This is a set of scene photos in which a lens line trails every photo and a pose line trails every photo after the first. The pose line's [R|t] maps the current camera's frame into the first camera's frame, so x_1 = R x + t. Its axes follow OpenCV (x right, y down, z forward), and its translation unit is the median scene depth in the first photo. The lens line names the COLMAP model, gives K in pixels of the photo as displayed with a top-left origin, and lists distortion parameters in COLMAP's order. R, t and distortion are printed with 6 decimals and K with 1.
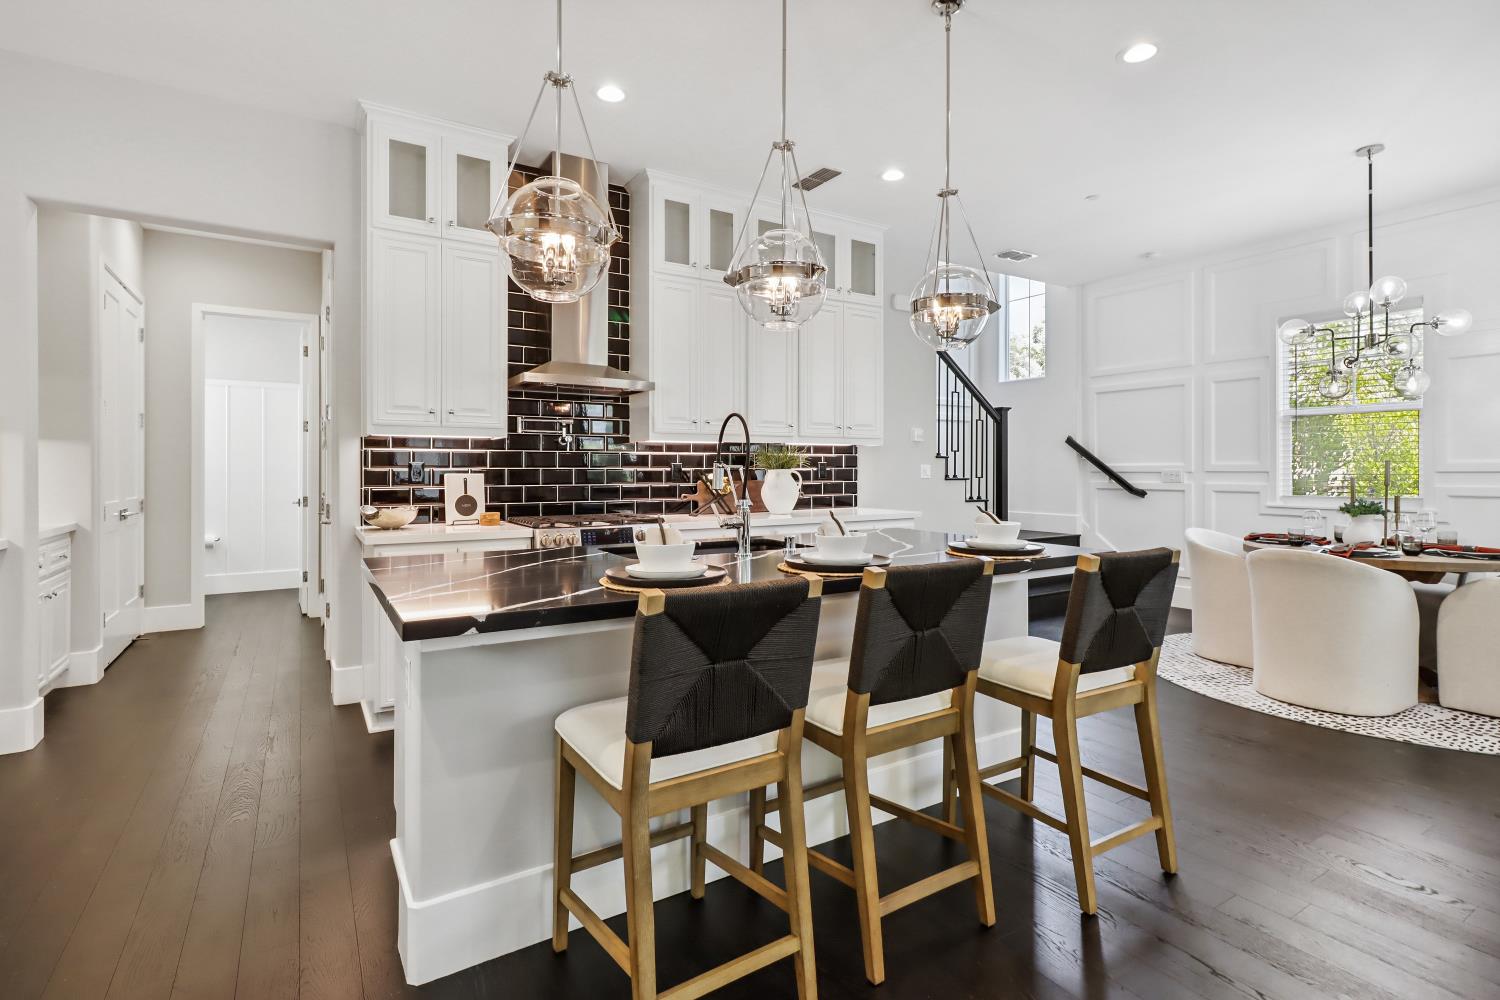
lens RADIAL K [[718.0, 0, 748.3], [0, 718.0, 469.8], [0, 0, 1]] dist [0.003892, 0.000356]
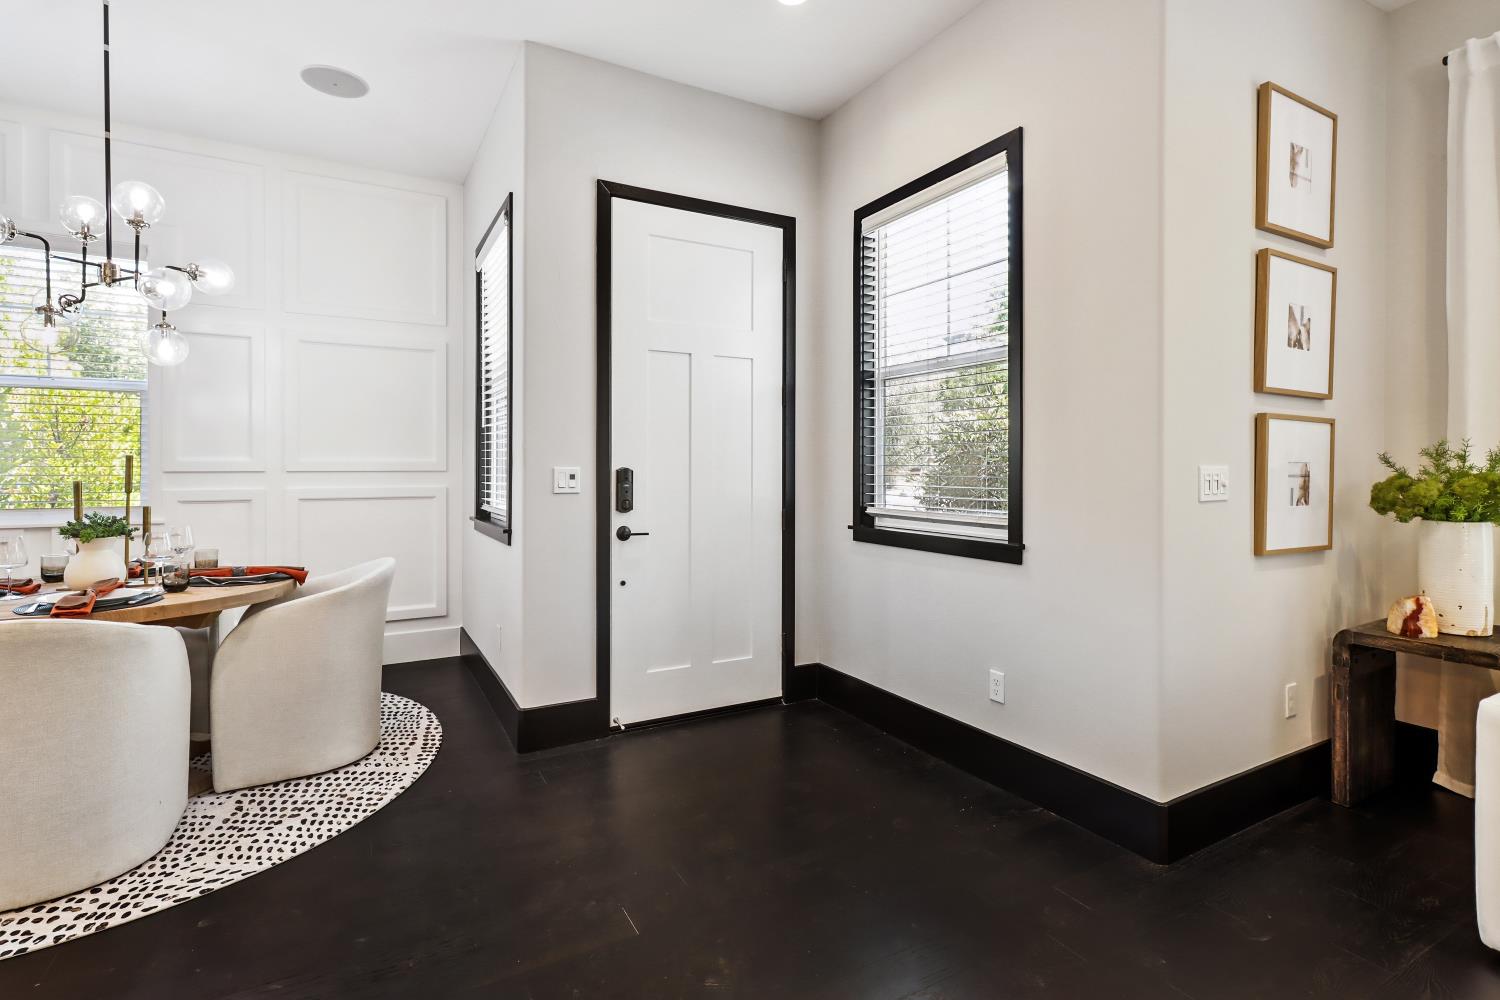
lens RADIAL K [[720.4, 0, 751.5], [0, 720.4, 471.3], [0, 0, 1]] dist [0.003751, 0.000860]
pose [[0.049805, 0.000354, 0.998759, 0.230652], [-0.000487, 1.000000, -0.000330, 0.002088], [-0.998759, -0.000470, 0.049805, 0.377769]]
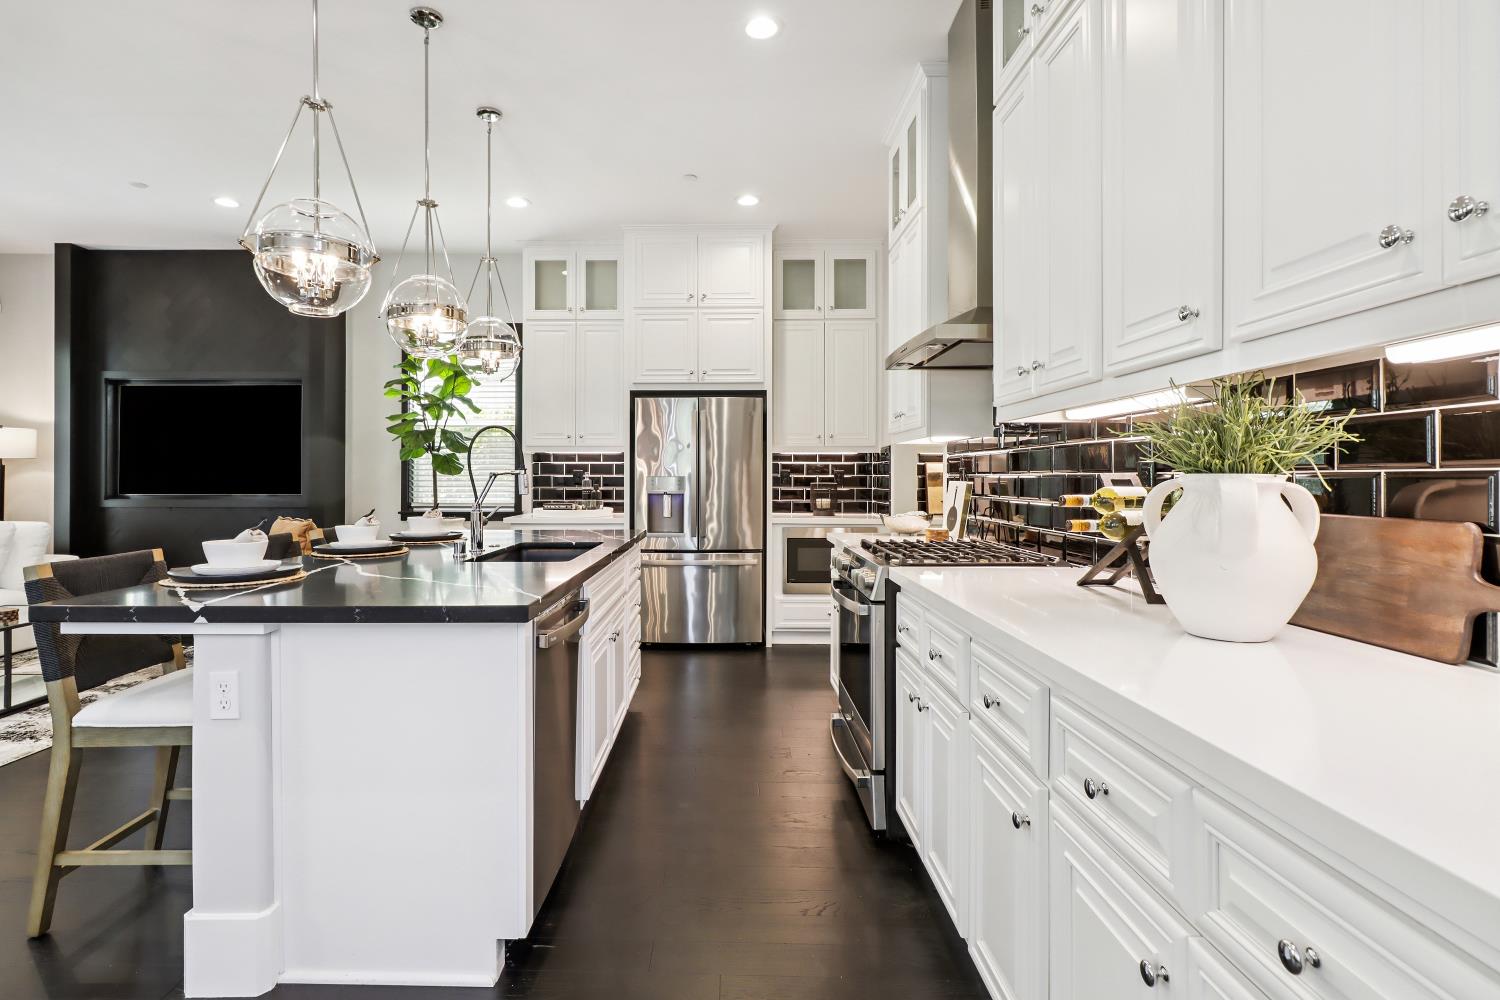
lens RADIAL K [[730.7, 0, 709.4], [0, 730.7, 477.1], [0, 0, 1]] dist [0.004526, 0.000877]
pose [[-0.548098, -0.000791, -0.836414, 0.463841], [-0.000296, 1.000000, -0.000752, 0.001148], [0.836414, -0.000165, -0.548098, 1.184963]]
